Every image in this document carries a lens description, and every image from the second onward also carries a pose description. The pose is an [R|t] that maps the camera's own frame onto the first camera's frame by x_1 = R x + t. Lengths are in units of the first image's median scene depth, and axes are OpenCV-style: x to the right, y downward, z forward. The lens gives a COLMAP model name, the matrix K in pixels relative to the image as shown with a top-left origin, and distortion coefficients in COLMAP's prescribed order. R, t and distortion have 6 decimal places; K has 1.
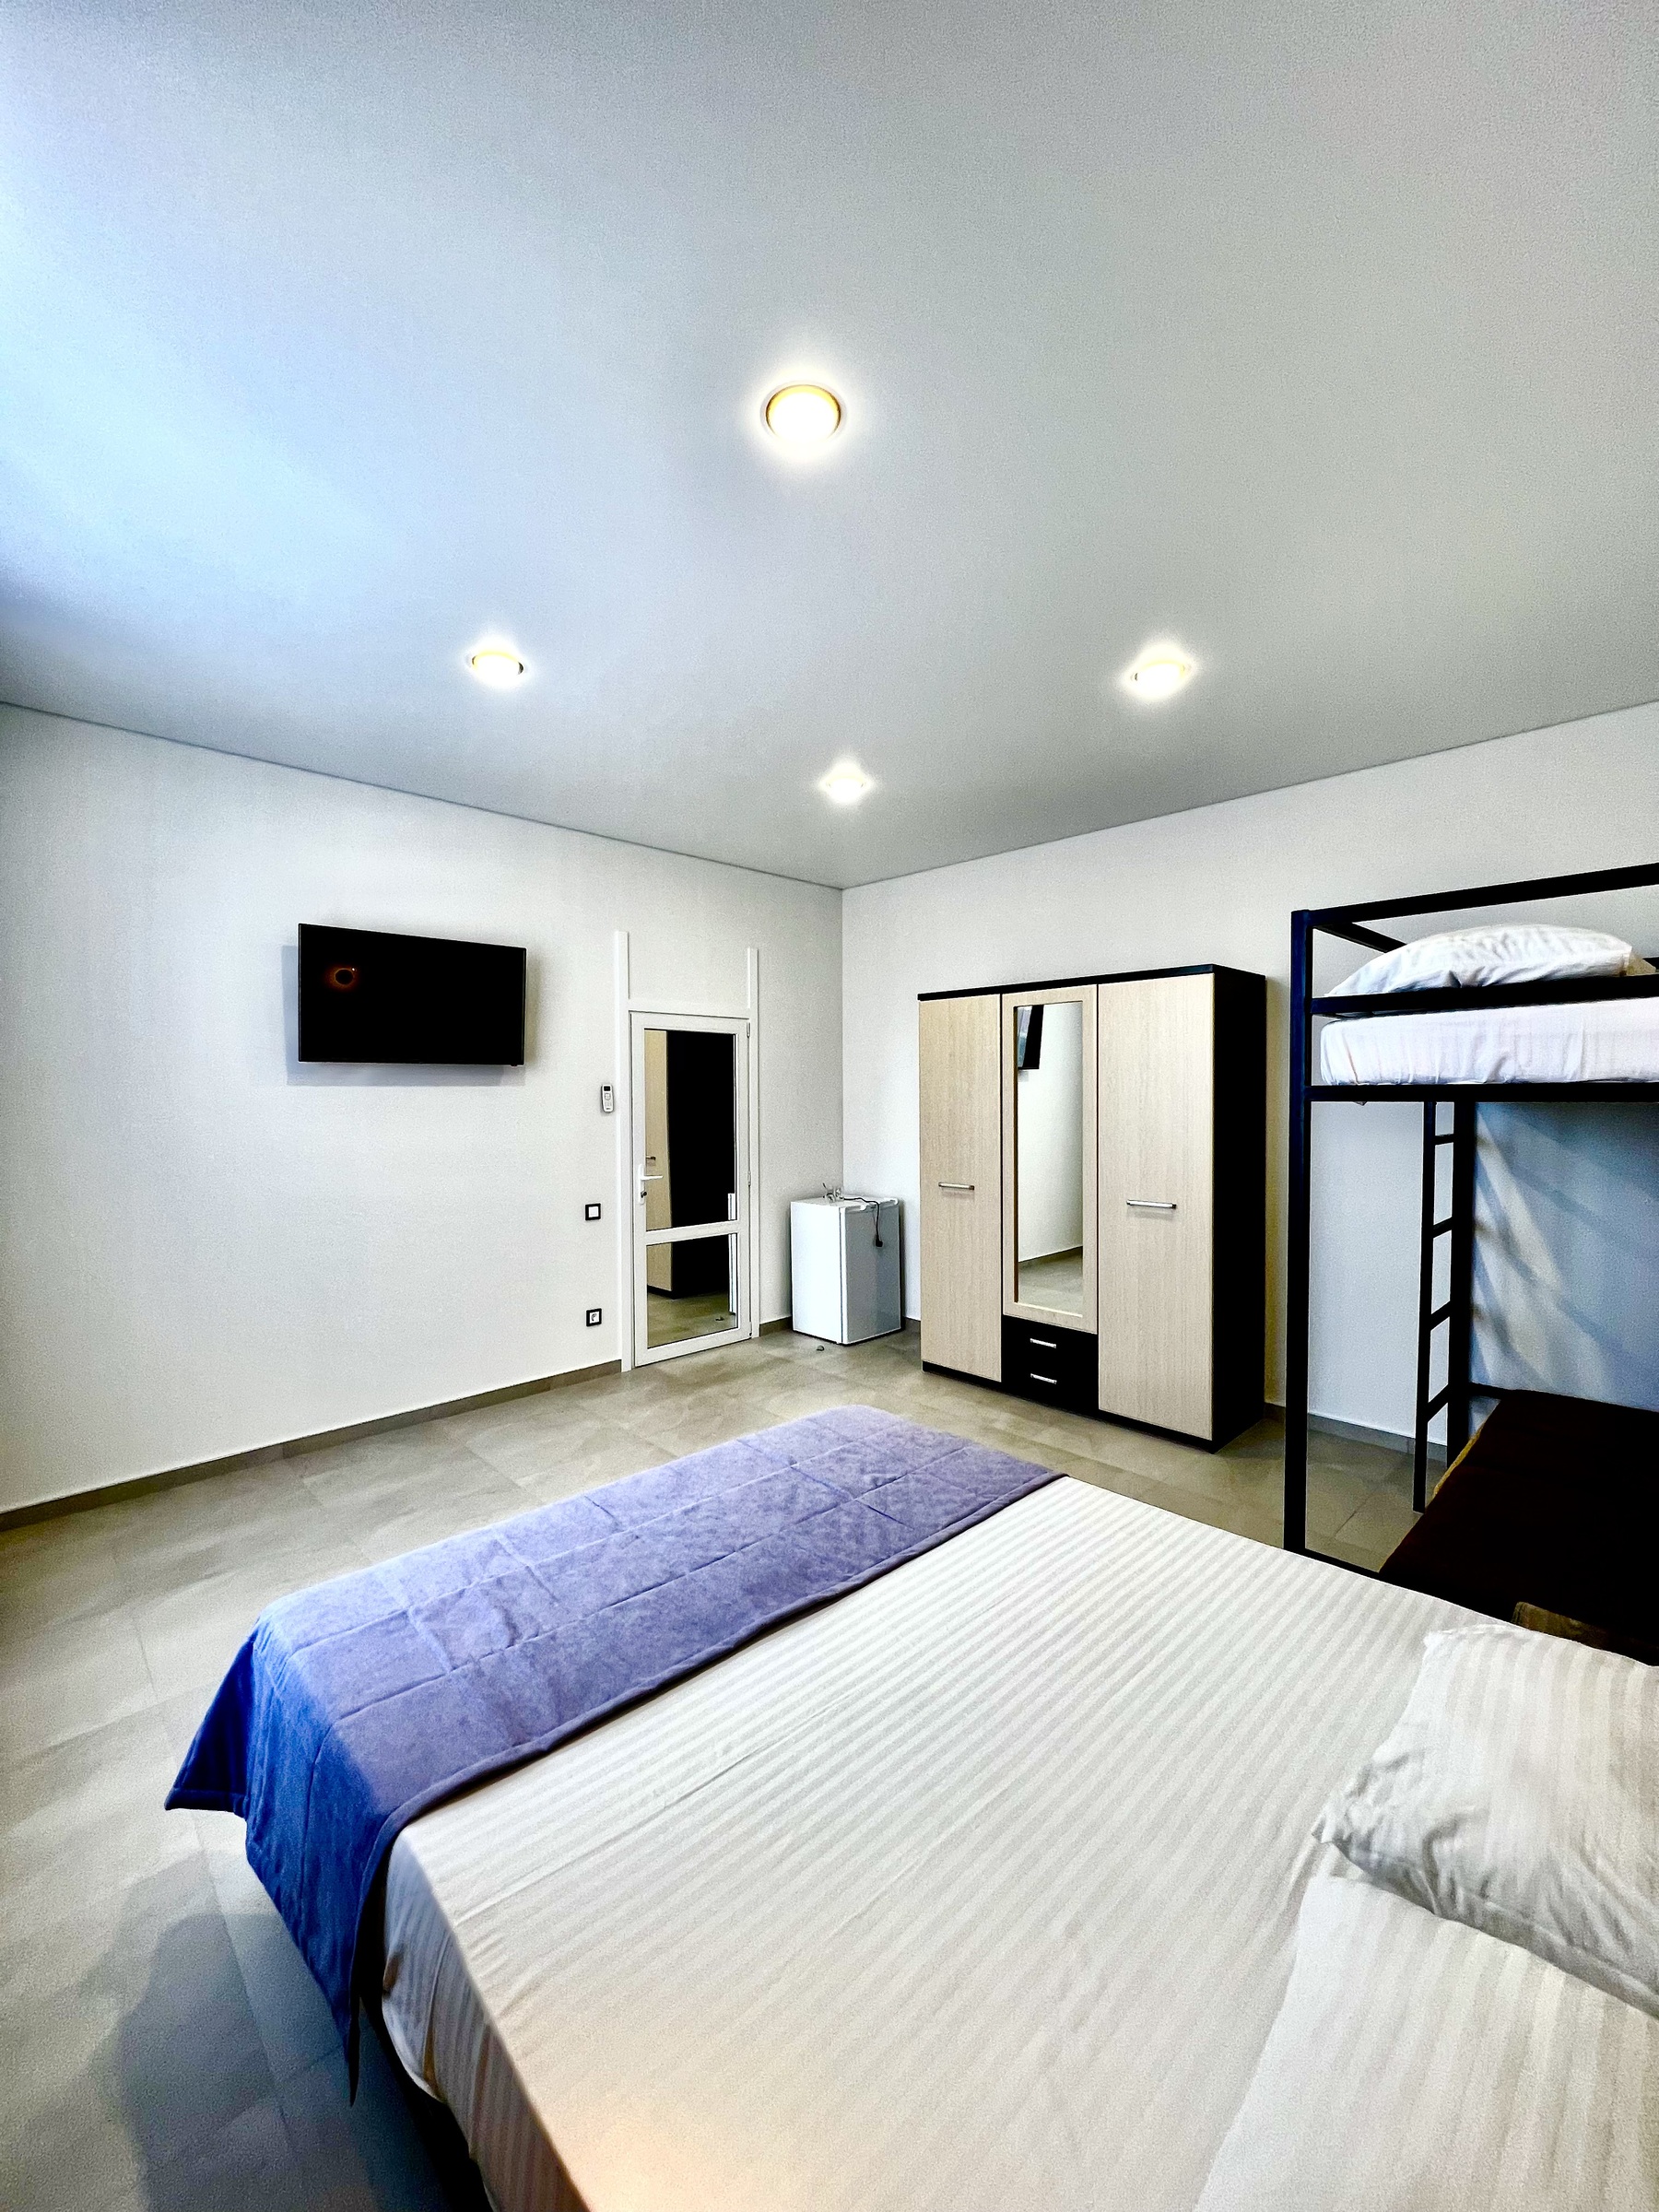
lens RADIAL K [[883.4, 0, 821.8], [0, 883.4, 1101.9], [0, 0, 1]] dist [0.002808, 0.000393]
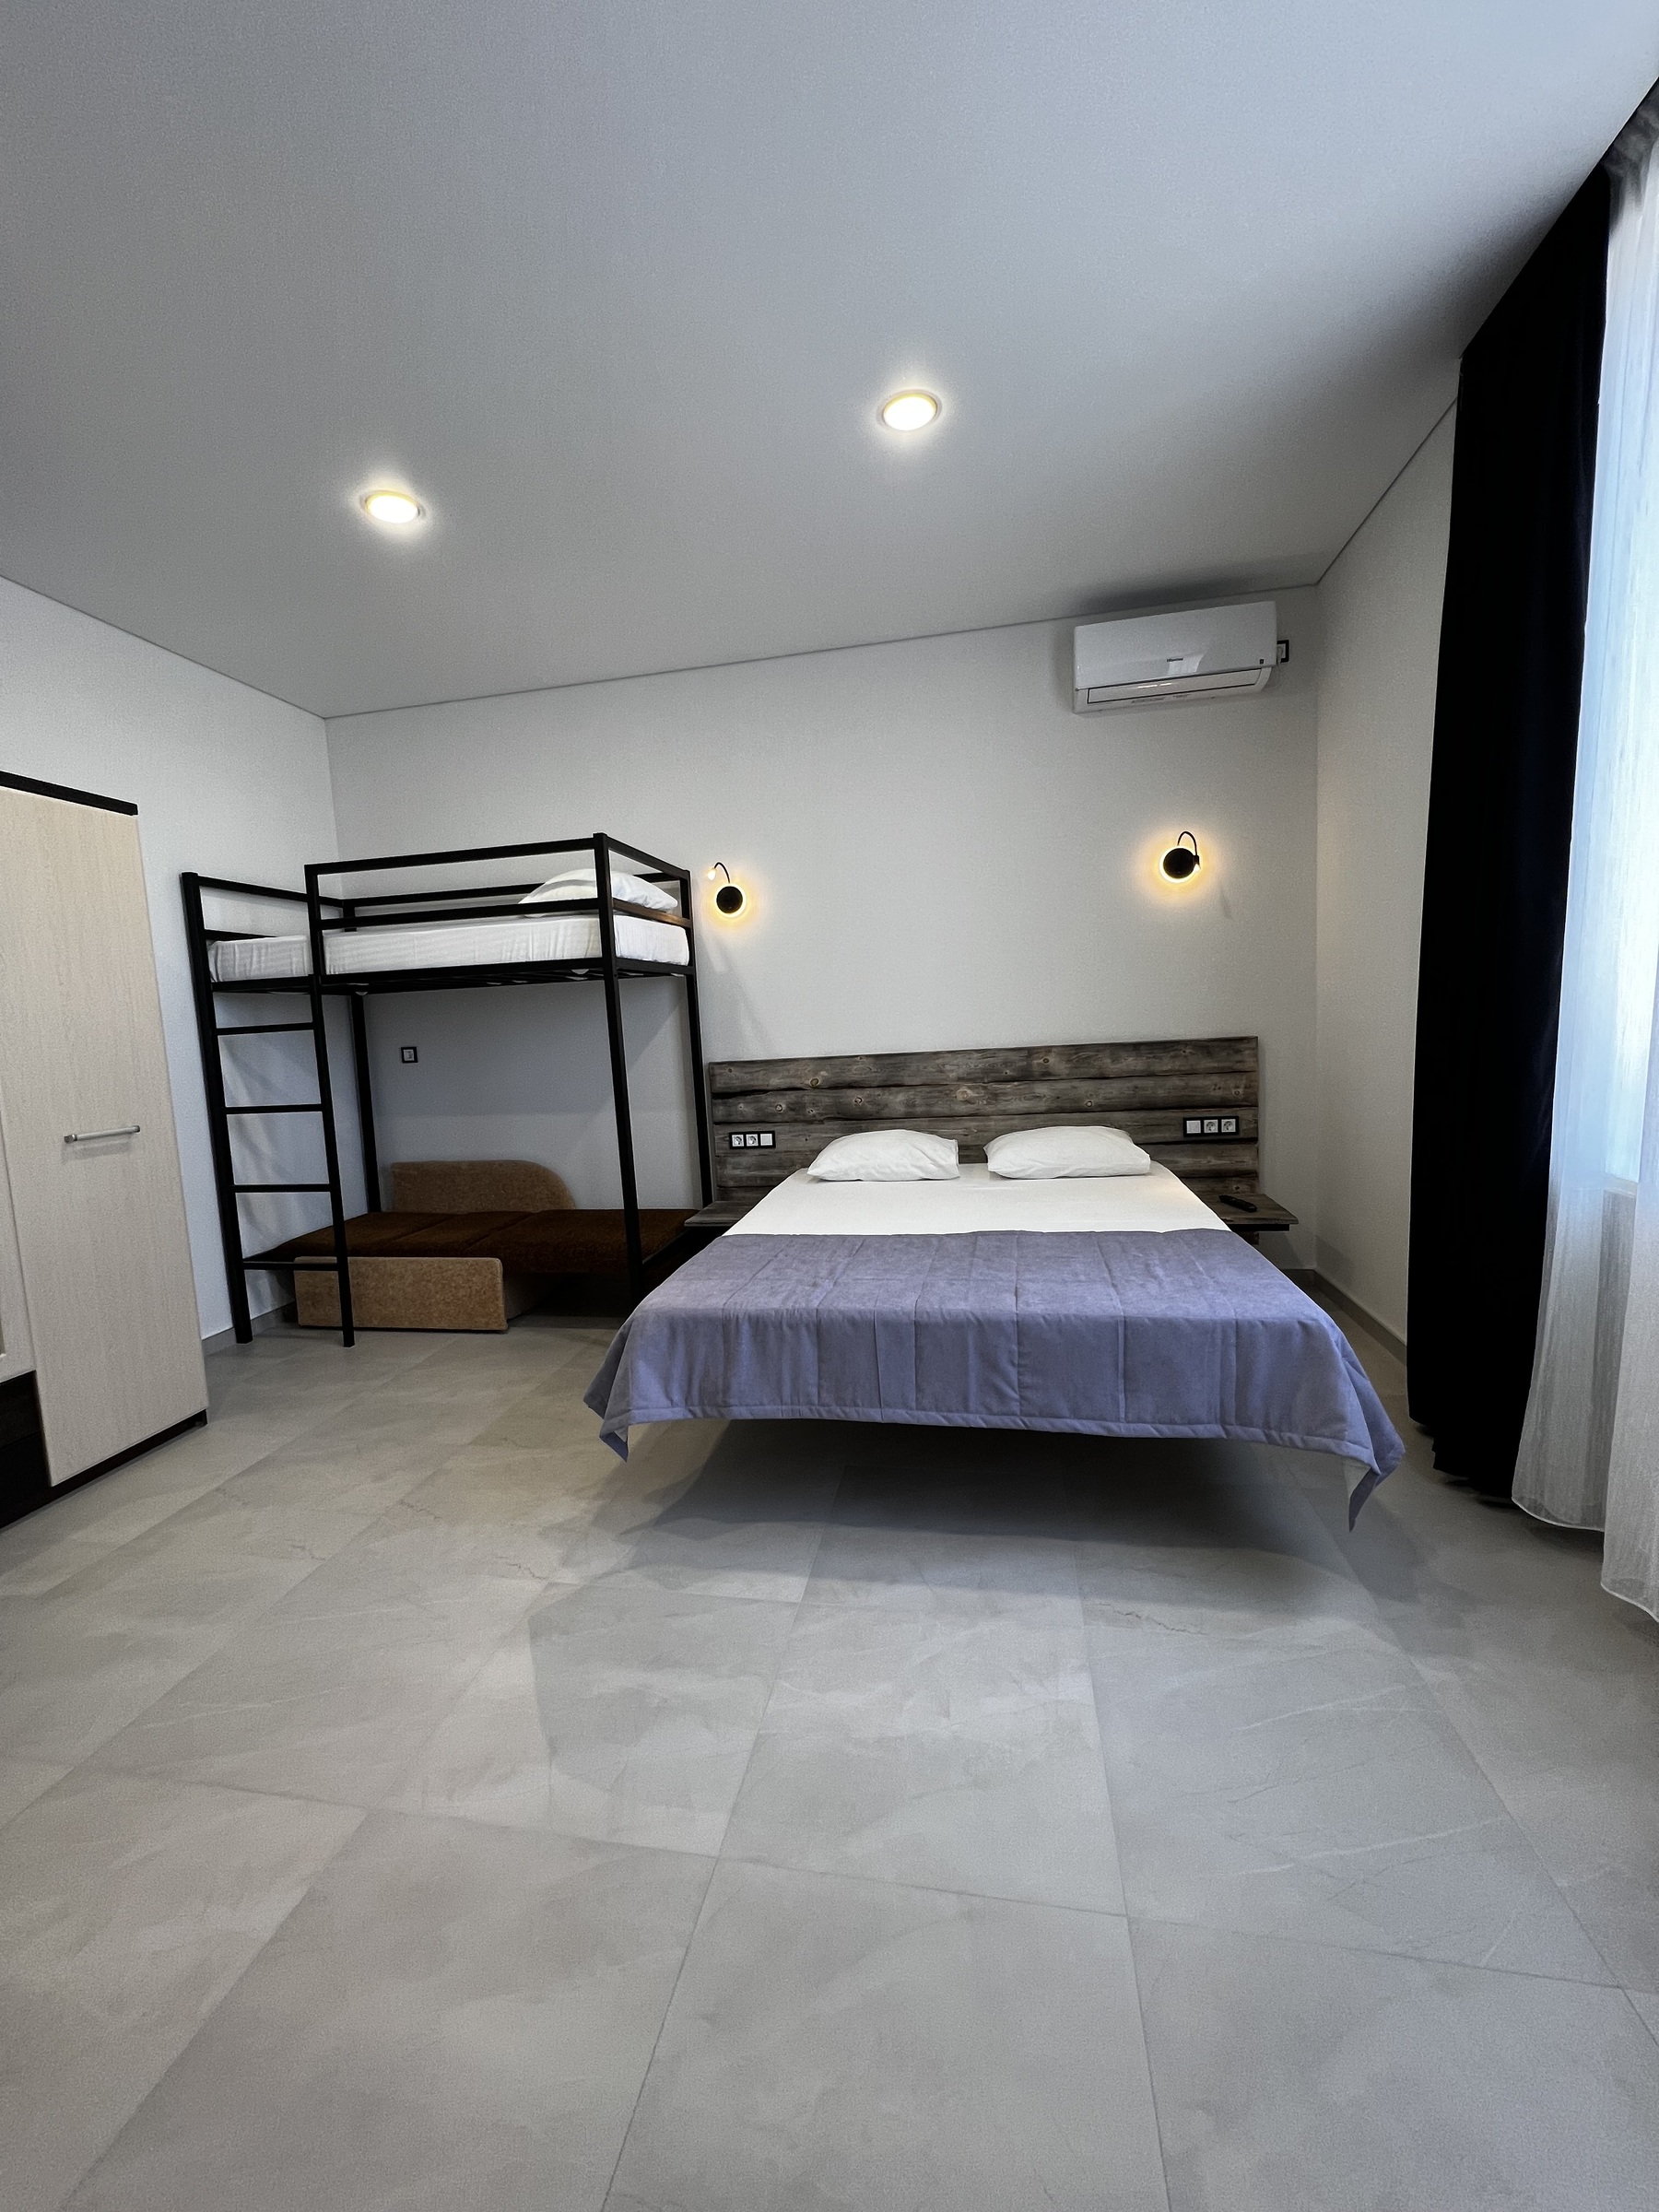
lens RADIAL K [[883.4, 0, 823.7], [0, 883.4, 1120.7], [0, 0, 1]] dist [0.002808, 0.000393]
pose [[-0.582025, -0.061205, 0.810865, -0.513363], [0.071760, 0.989407, 0.126190, 0.060220], [-0.809999, 0.131633, -0.571467, 0.948851]]
